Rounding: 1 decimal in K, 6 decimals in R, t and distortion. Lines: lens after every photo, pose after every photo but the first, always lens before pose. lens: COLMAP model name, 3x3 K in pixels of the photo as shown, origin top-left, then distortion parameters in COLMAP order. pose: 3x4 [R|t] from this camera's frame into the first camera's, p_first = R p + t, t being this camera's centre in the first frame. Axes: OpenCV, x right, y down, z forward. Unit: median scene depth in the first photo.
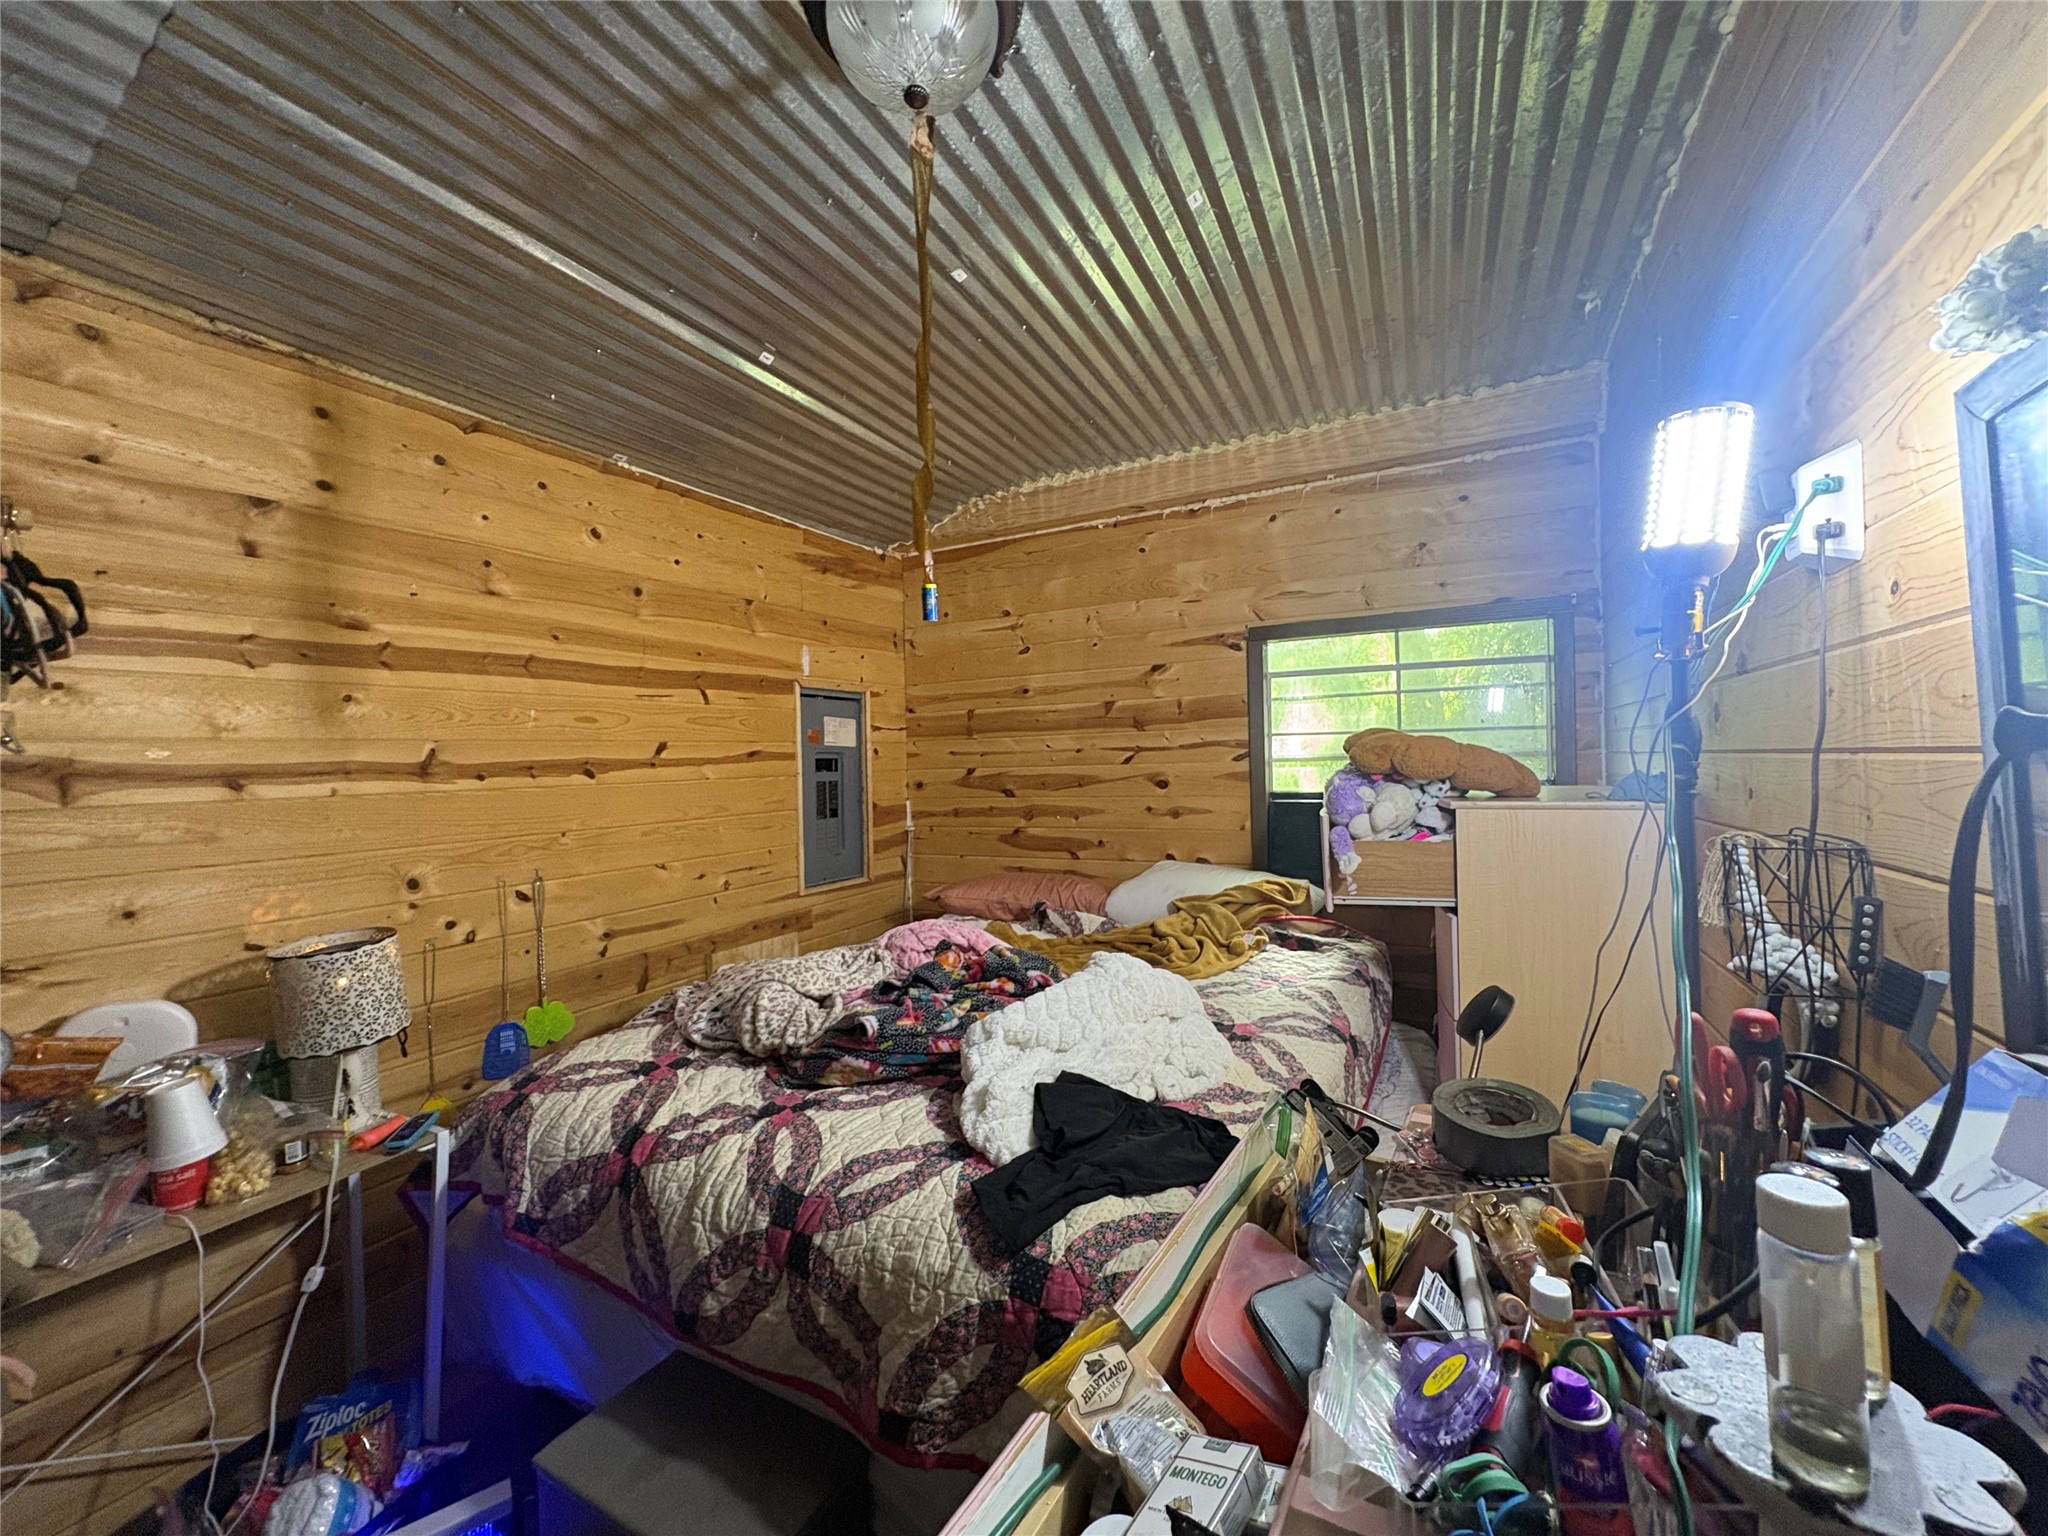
lens RADIAL K [[816.1, 0, 1022.5], [0, 816.1, 762.1], [0, 0, 1]] dist [0.001651, 0.000418]
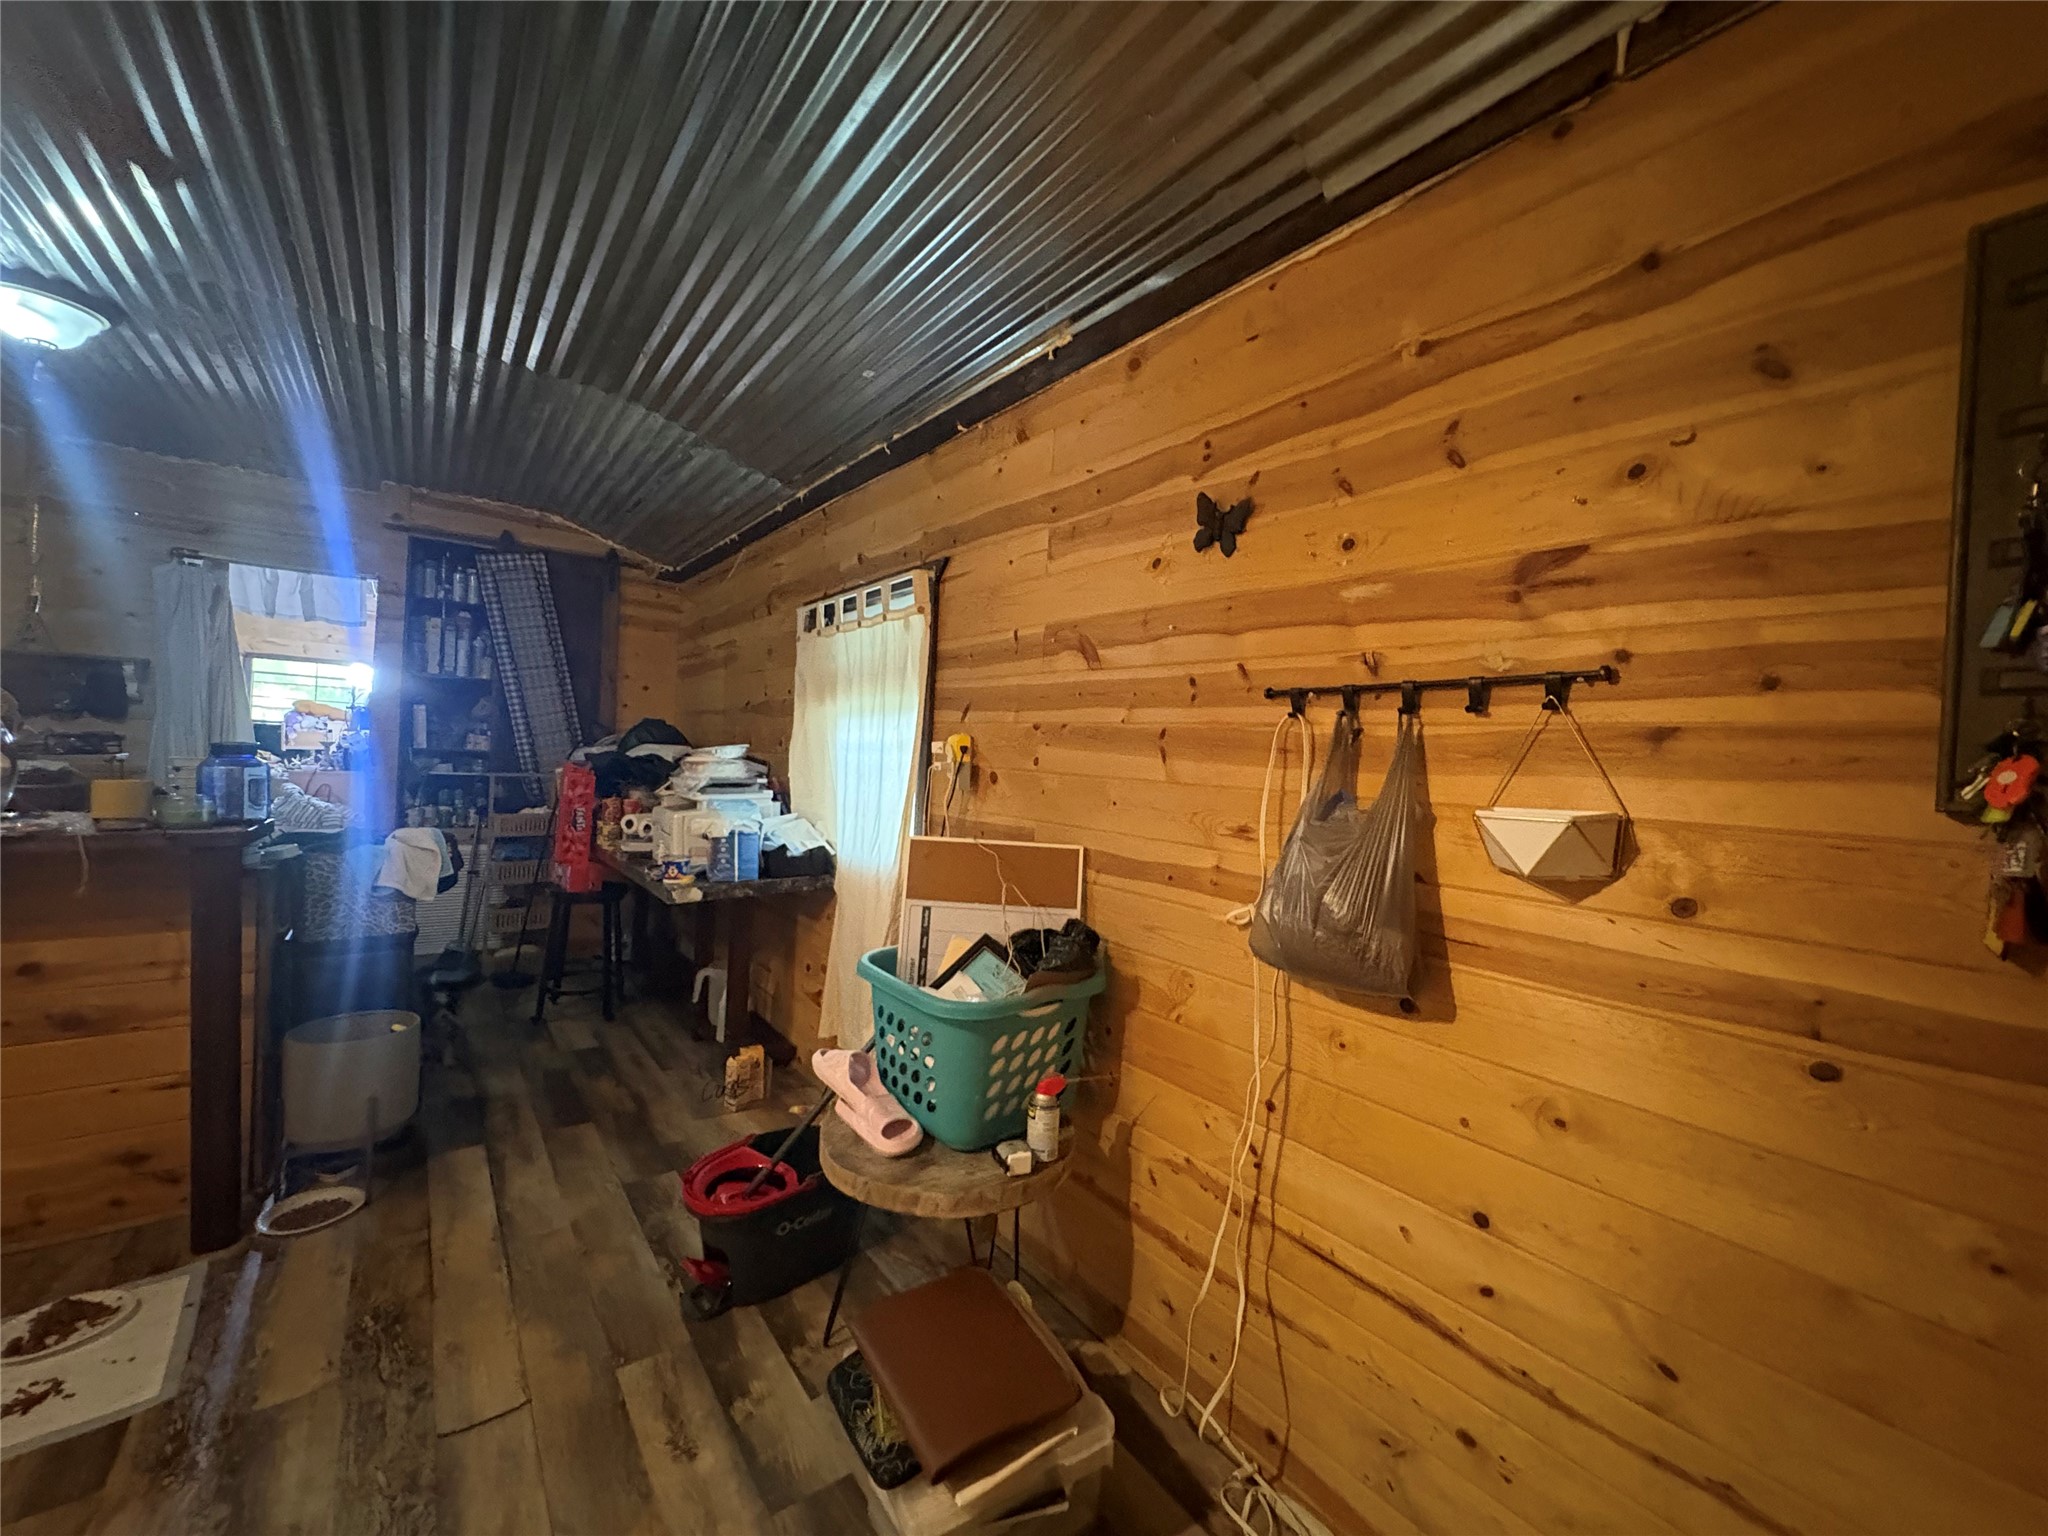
lens RADIAL K [[816.1, 0, 1022.5], [0, 816.1, 767.7], [0, 0, 1]] dist [0.001651, 0.000418]
pose [[0.444287, 0.018685, 0.895690, -0.834383], [-0.054724, 0.998482, 0.006316, 0.036088], [-0.894212, -0.051822, 0.444634, -2.087506]]
